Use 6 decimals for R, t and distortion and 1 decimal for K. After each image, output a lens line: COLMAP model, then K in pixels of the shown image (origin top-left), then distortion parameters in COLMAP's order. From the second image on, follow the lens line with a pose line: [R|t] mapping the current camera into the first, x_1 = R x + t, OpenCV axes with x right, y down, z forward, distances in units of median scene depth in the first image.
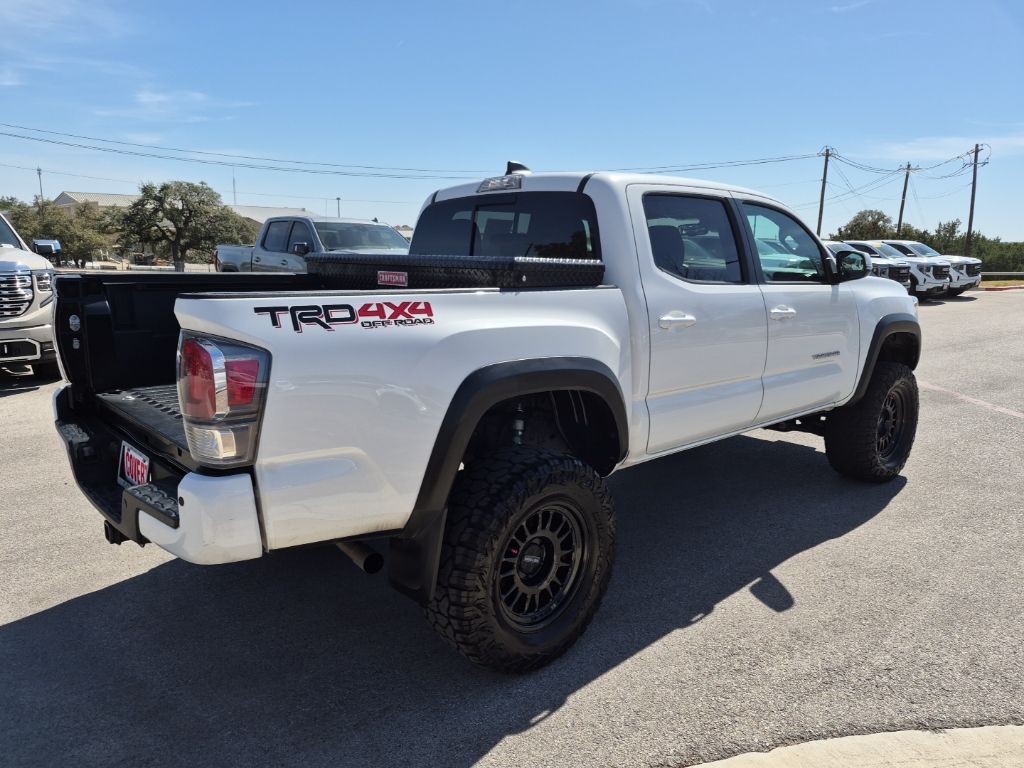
lens RADIAL K [[711.9, 0, 510.2], [0, 711.9, 400.9], [0, 0, 1]] dist [0.073504, -0.068878]
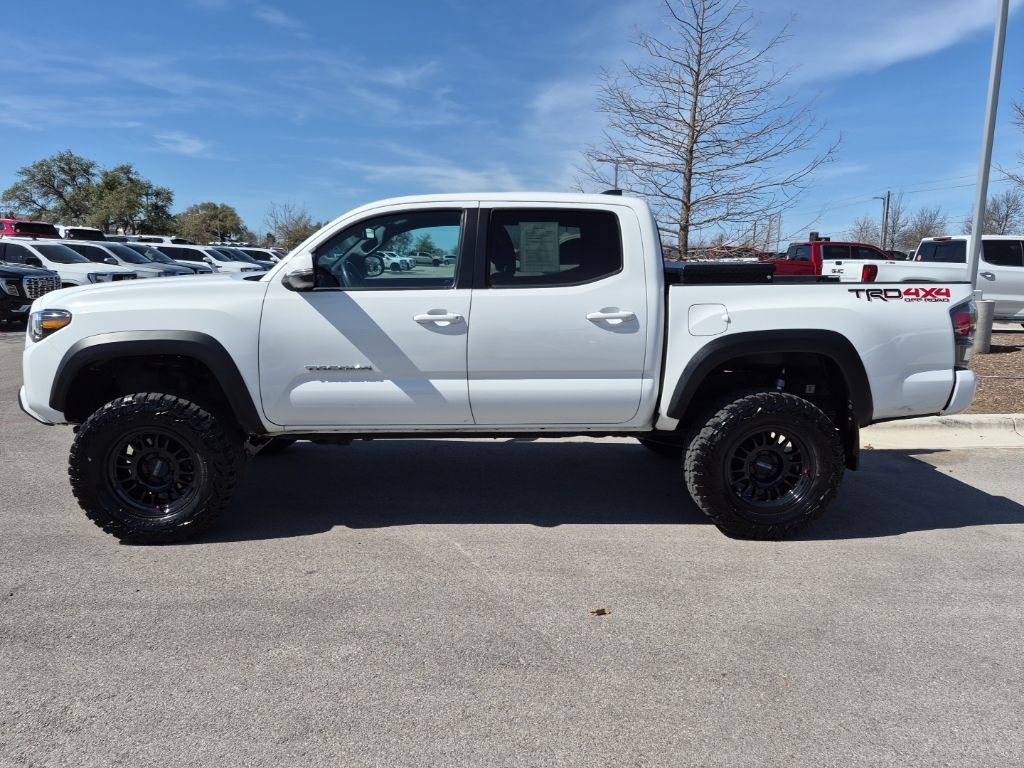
lens RADIAL K [[711.9, 0, 508.6], [0, 711.9, 414.4], [0, 0, 1]] dist [0.073504, -0.068878]
pose [[0.809640, 0.124659, -0.573535, 0.055773], [-0.112917, 0.992013, 0.056214, 0.153148], [0.575962, 0.019249, 0.817250, -0.861836]]
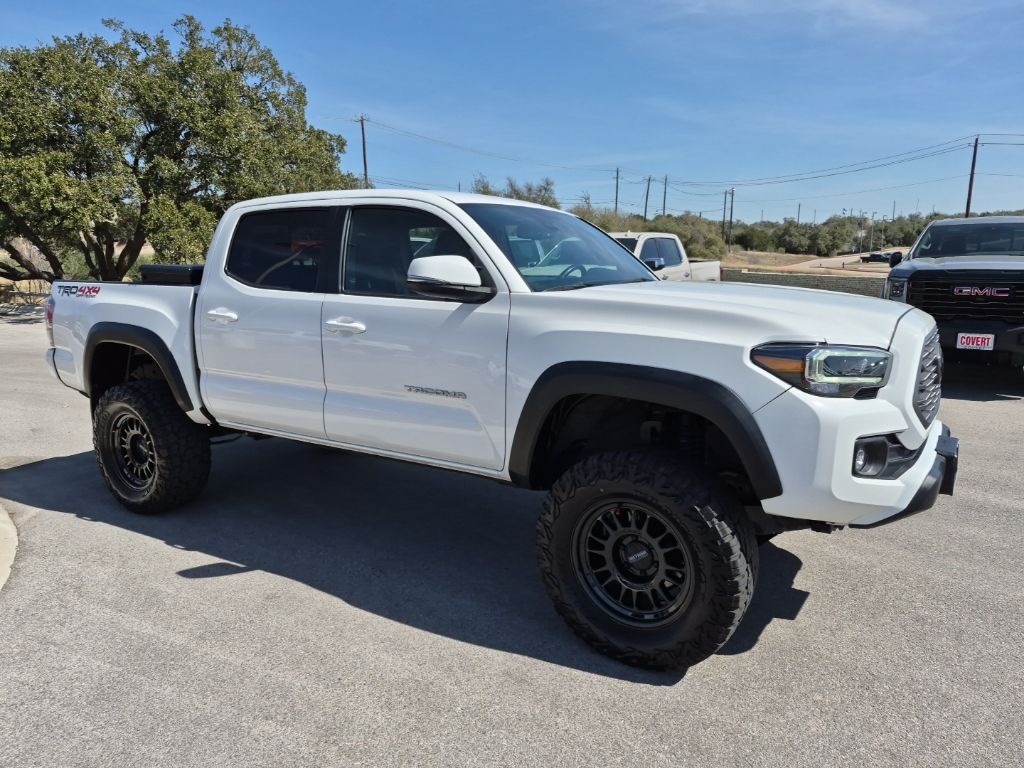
lens RADIAL K [[711.9, 0, 507.3], [0, 711.9, 383.9], [0, 0, 1]] dist [0.073504, -0.068878]
pose [[0.249414, 0.150431, -0.956642, 1.835618], [-0.189733, 0.976306, 0.104056, -0.257413], [0.949629, 0.155553, 0.272046, 1.341426]]
